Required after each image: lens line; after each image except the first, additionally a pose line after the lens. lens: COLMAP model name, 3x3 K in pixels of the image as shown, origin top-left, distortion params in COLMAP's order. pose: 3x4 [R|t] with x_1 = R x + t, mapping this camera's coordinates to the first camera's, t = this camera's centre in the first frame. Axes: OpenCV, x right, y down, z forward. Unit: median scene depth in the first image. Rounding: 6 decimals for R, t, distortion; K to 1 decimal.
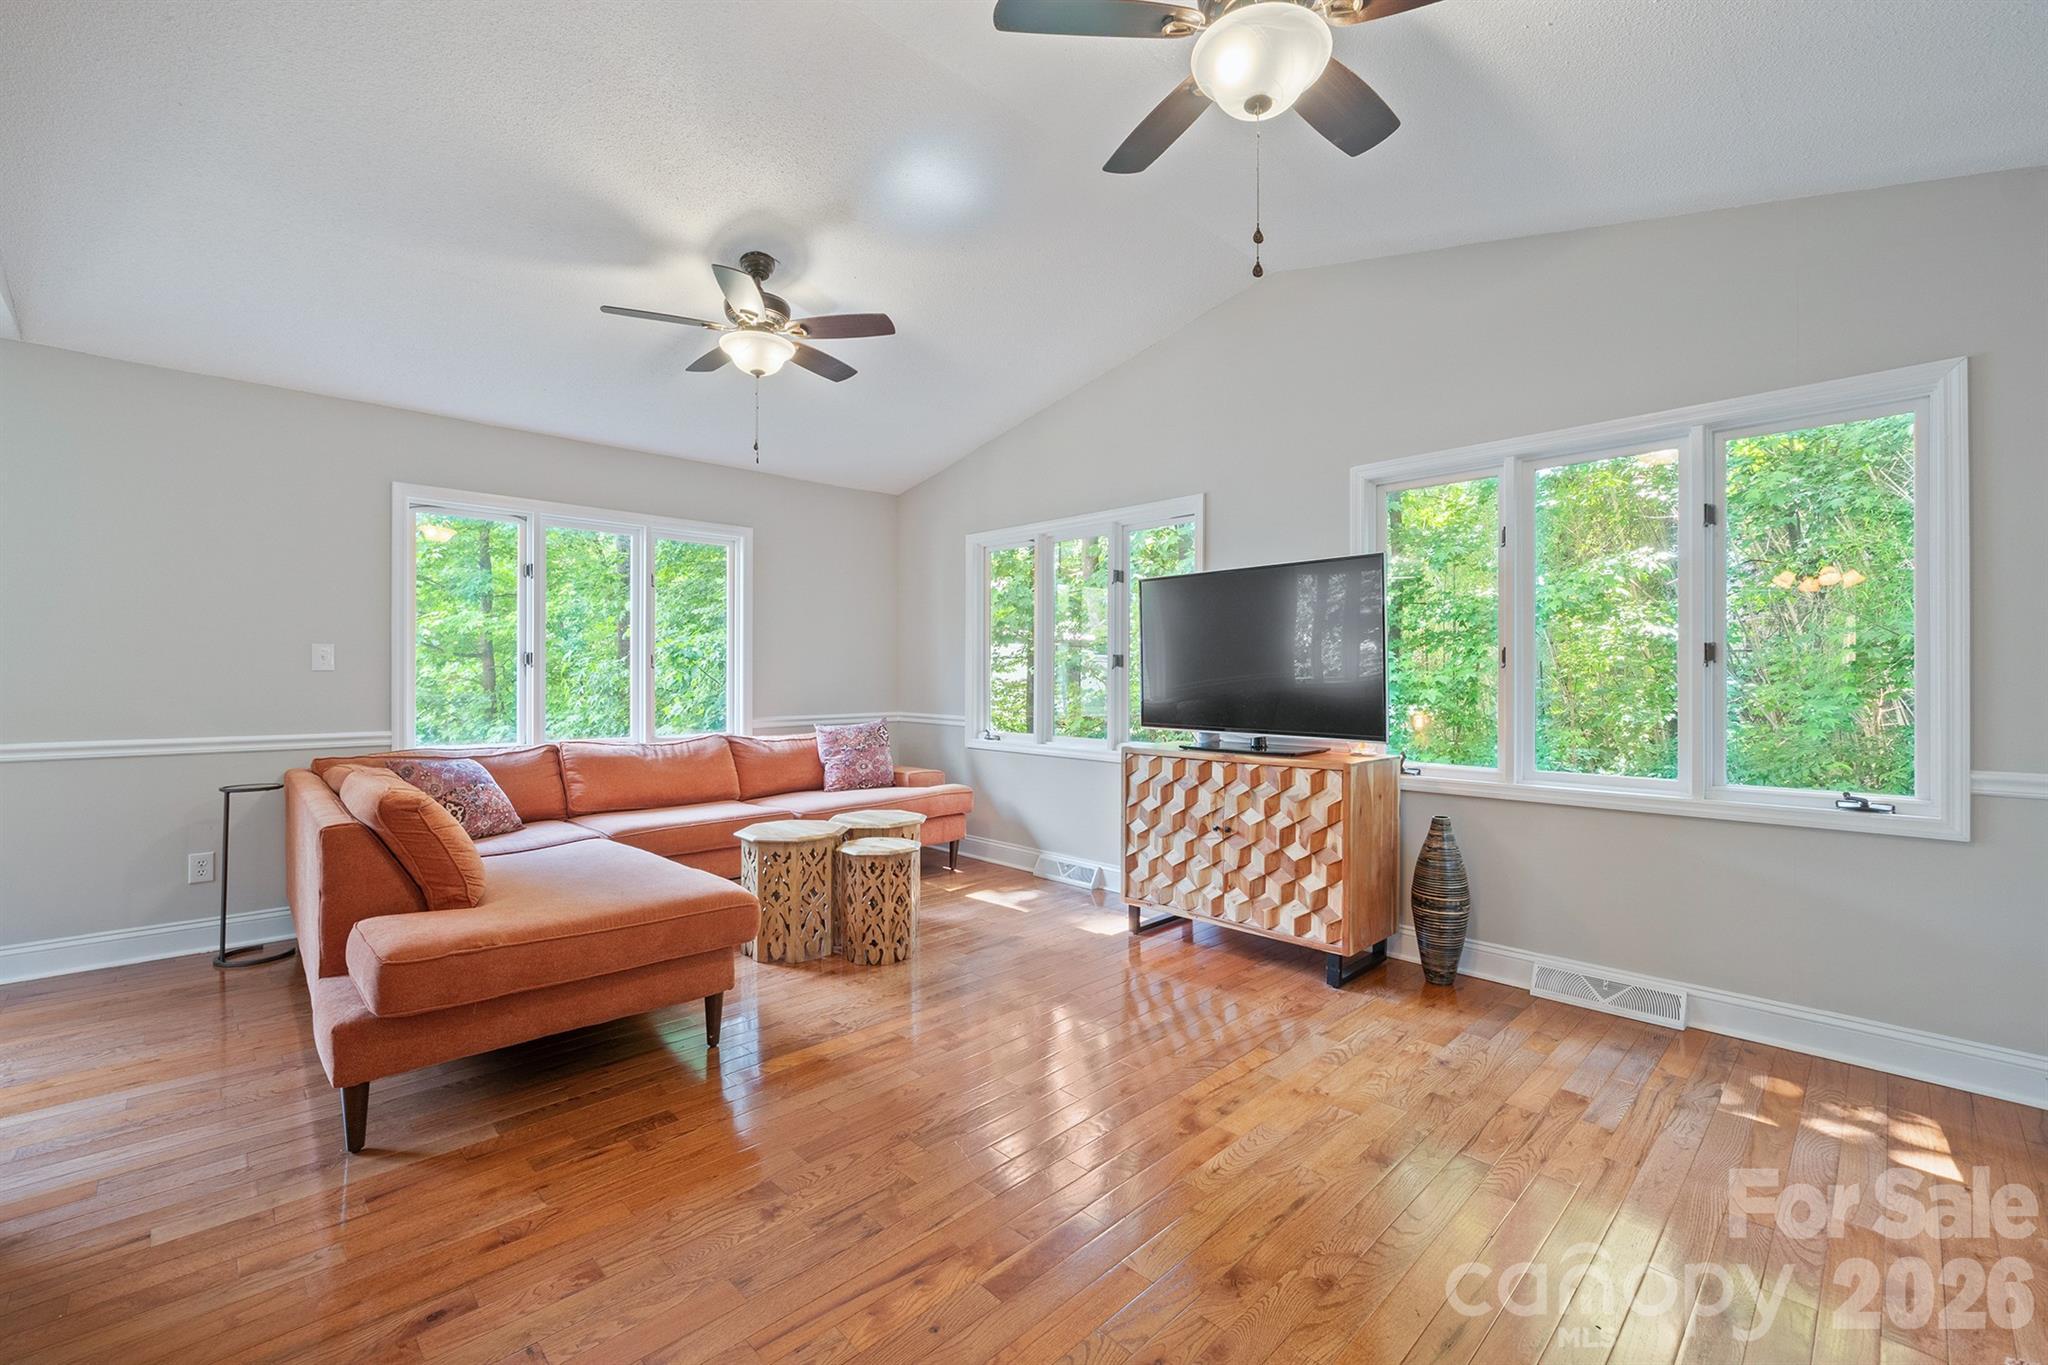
lens RADIAL K [[860.7, 0, 1033.3], [0, 860.7, 677.6], [0, 0, 1]] dist [-0.008707, 0.000084]
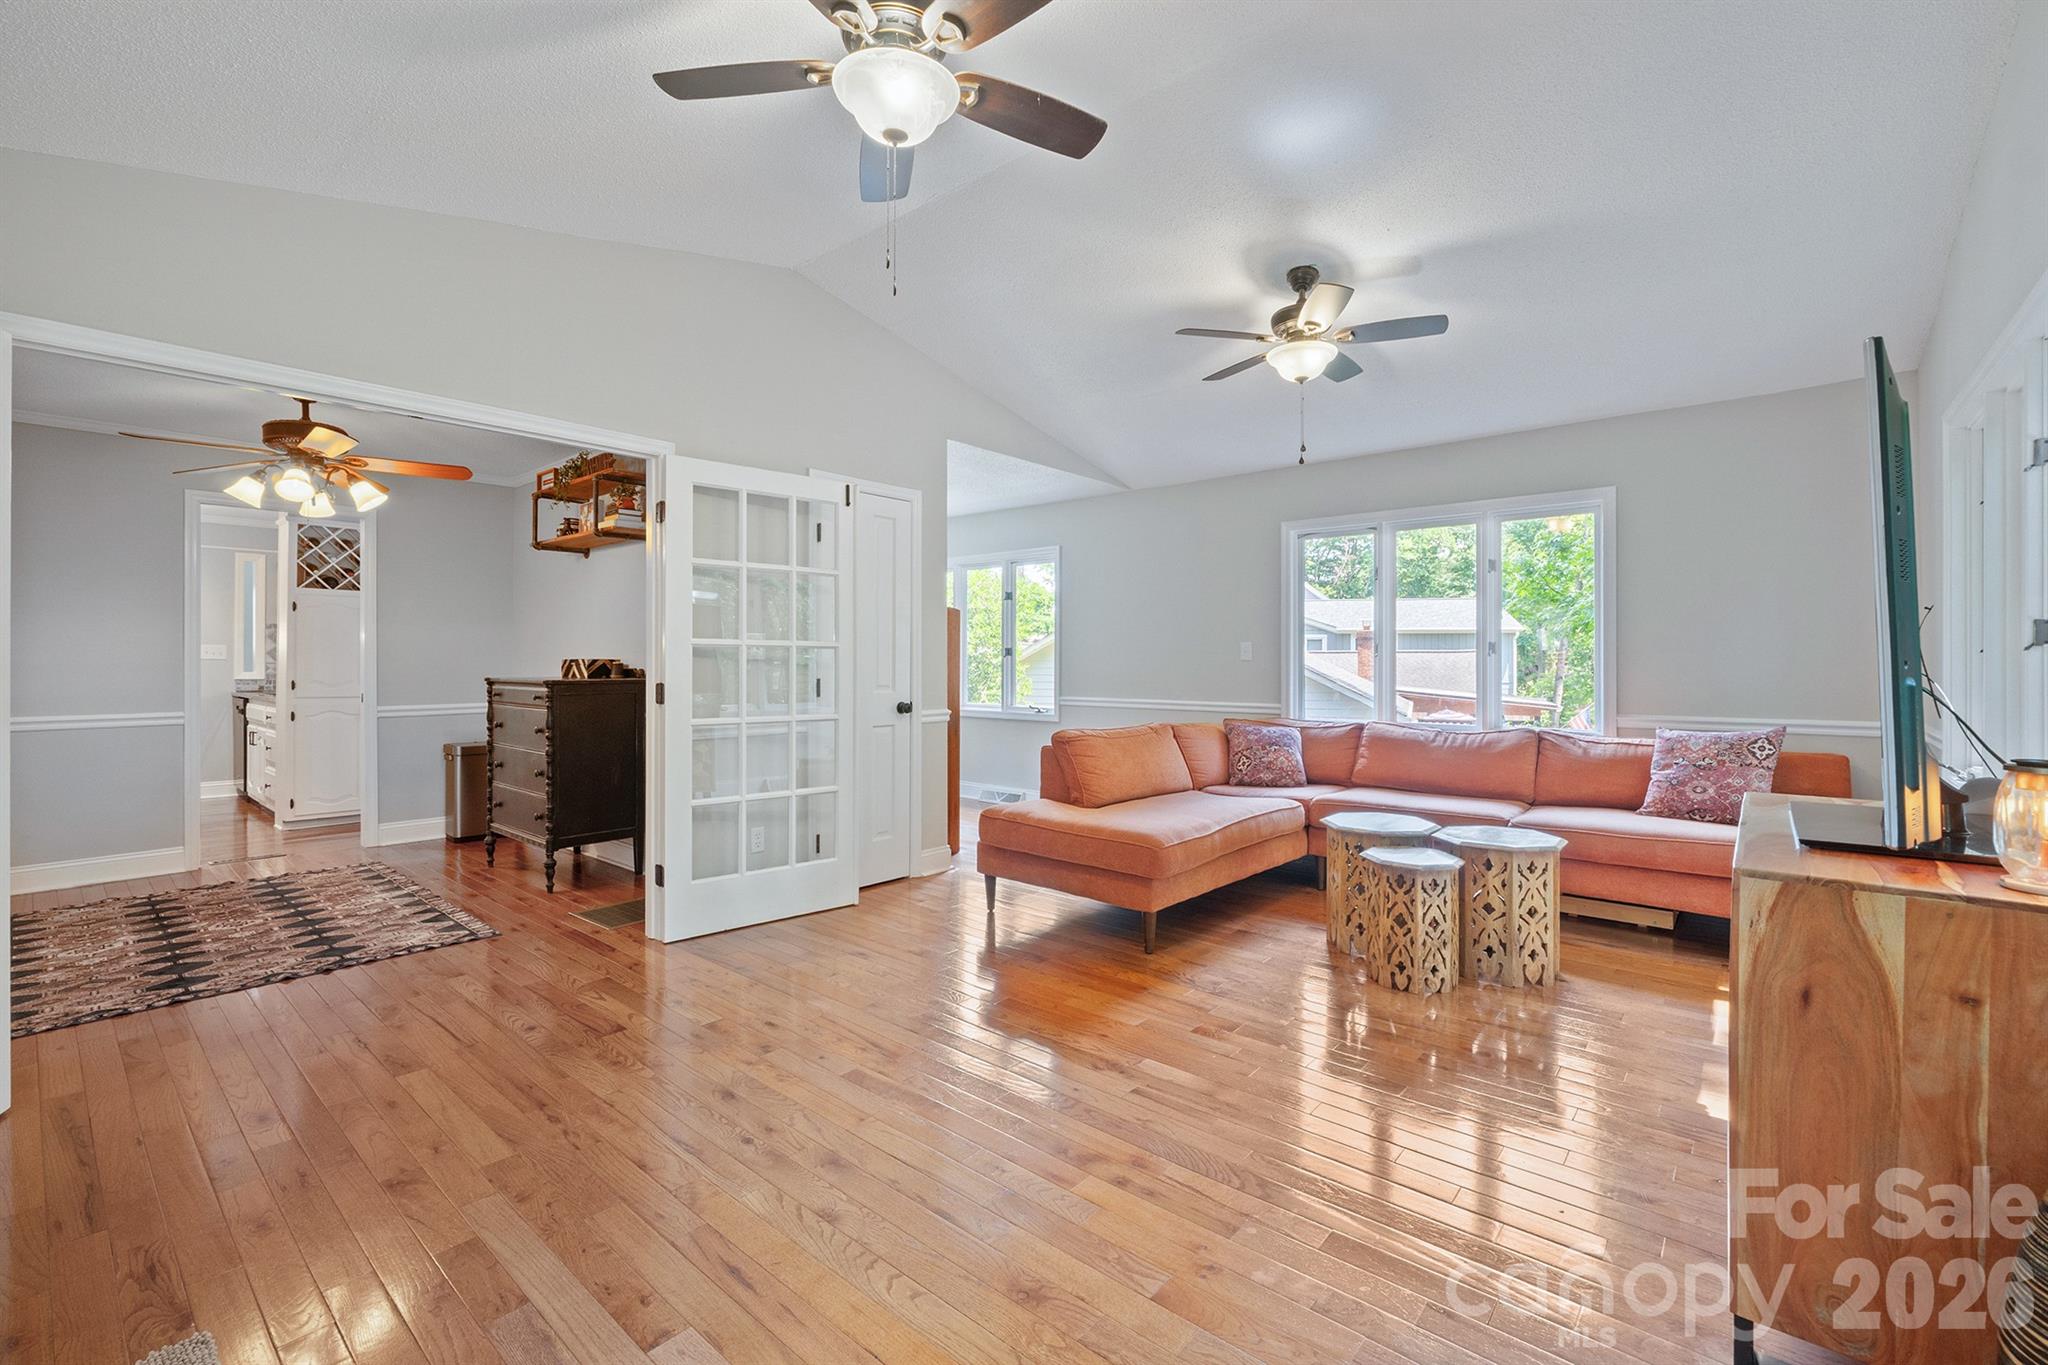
lens RADIAL K [[860.7, 0, 1013.9], [0, 860.7, 663.7], [0, 0, 1]] dist [-0.008707, 0.000084]
pose [[0.078275, 0.000577, -0.996932, 0.678504], [-0.003211, 0.999995, 0.000327, -0.001090], [0.996927, 0.003176, 0.078276, 0.535380]]
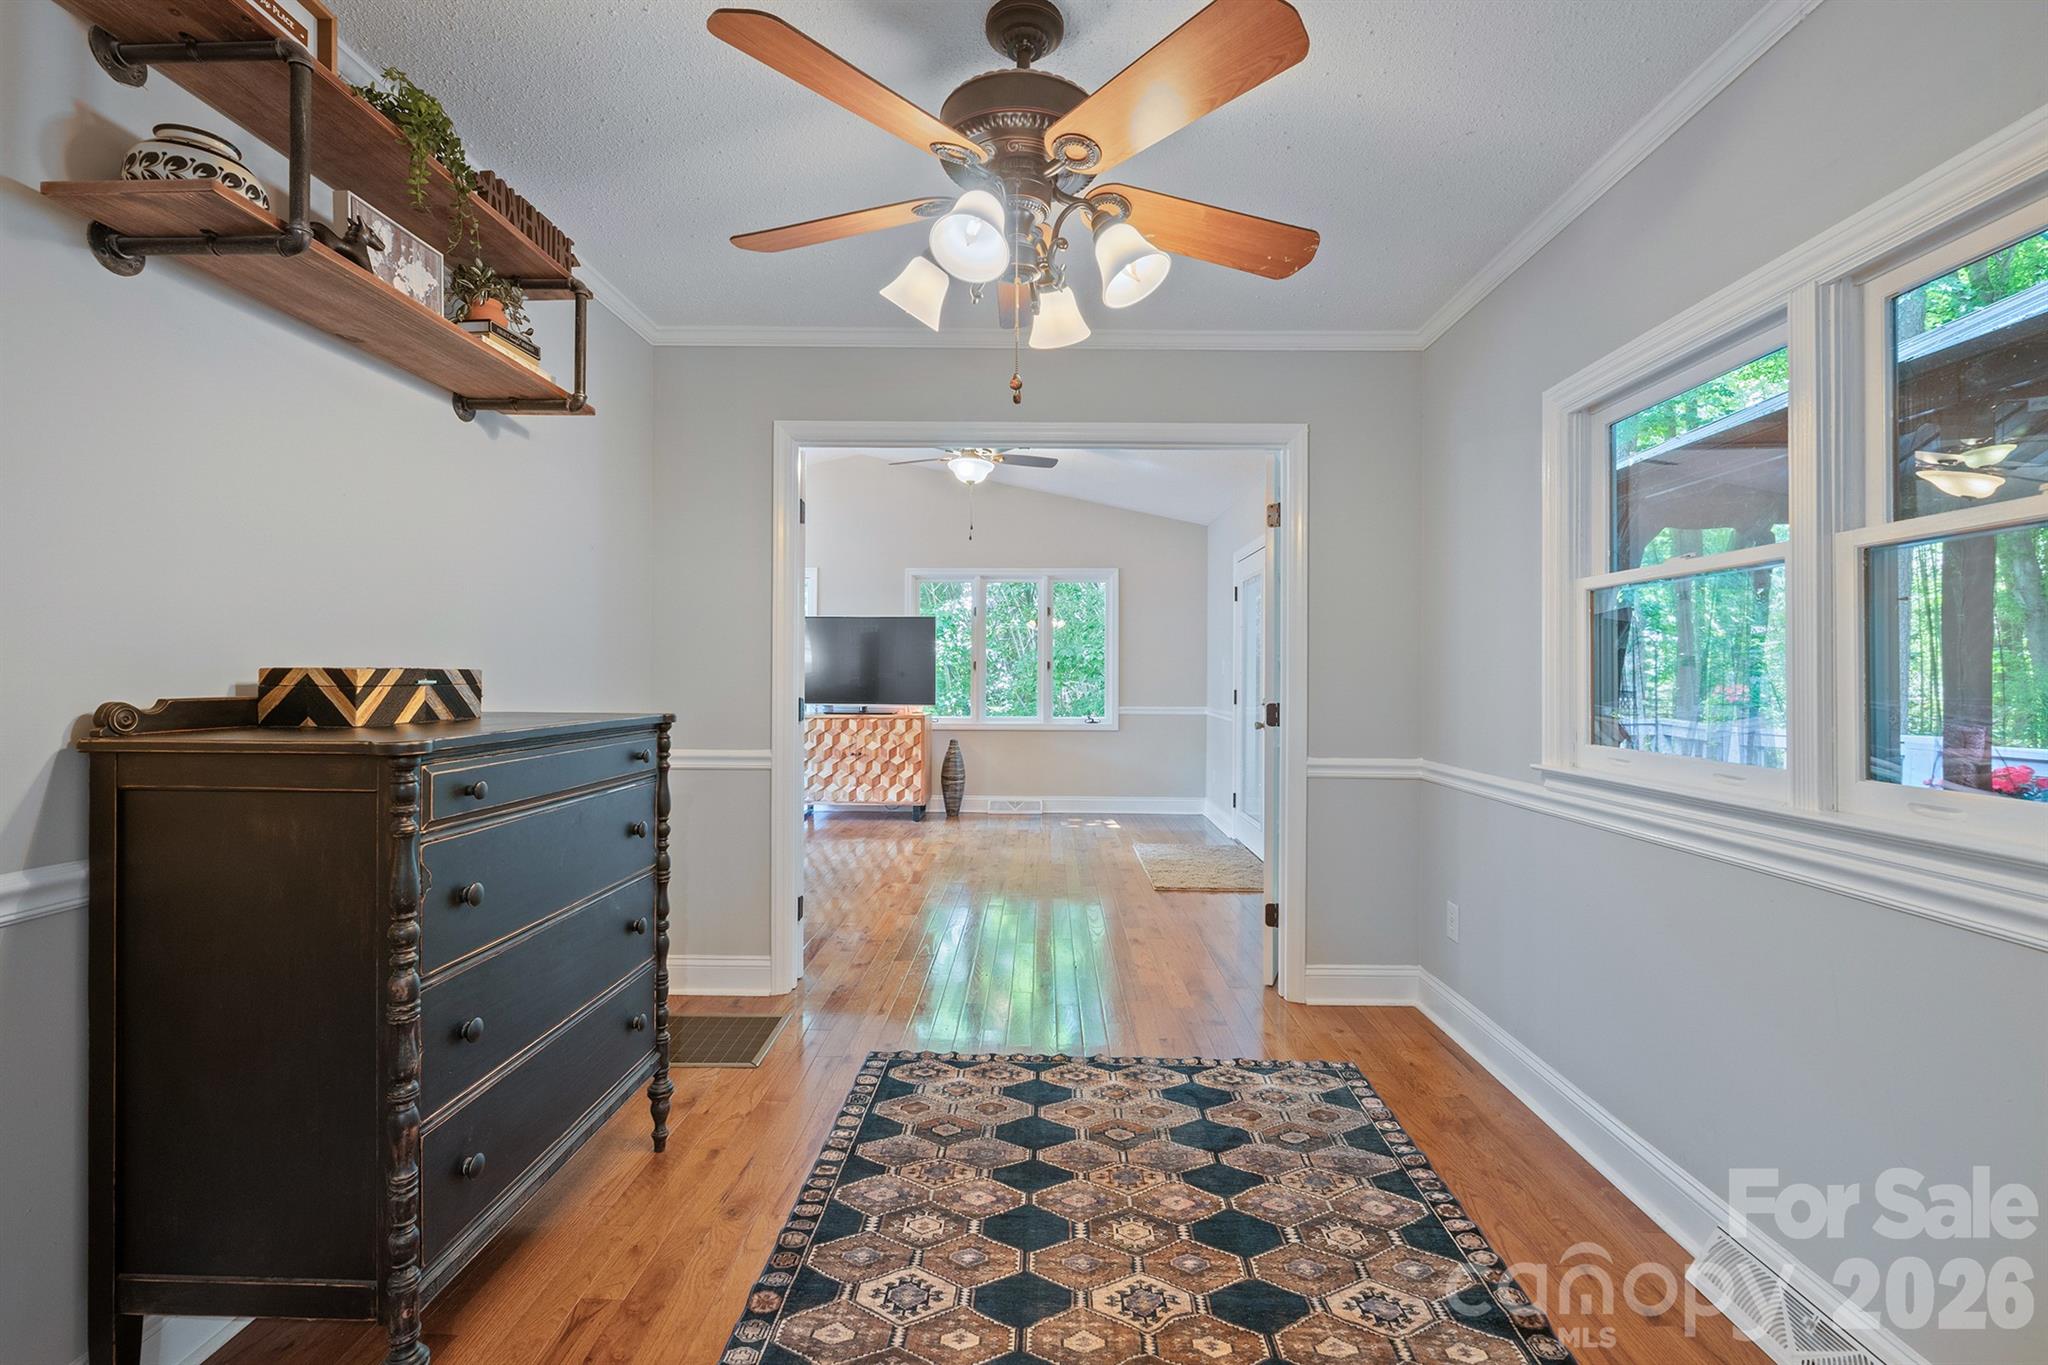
lens RADIAL K [[860.7, 0, 1030.5], [0, 860.7, 674.5], [0, 0, 1]] dist [-0.008707, 0.000084]
pose [[0.711977, 0.001137, 0.702202, -0.850015], [-0.001708, 0.999999, 0.000113, -0.001604], [-0.702201, -0.001280, 0.711978, -0.637669]]
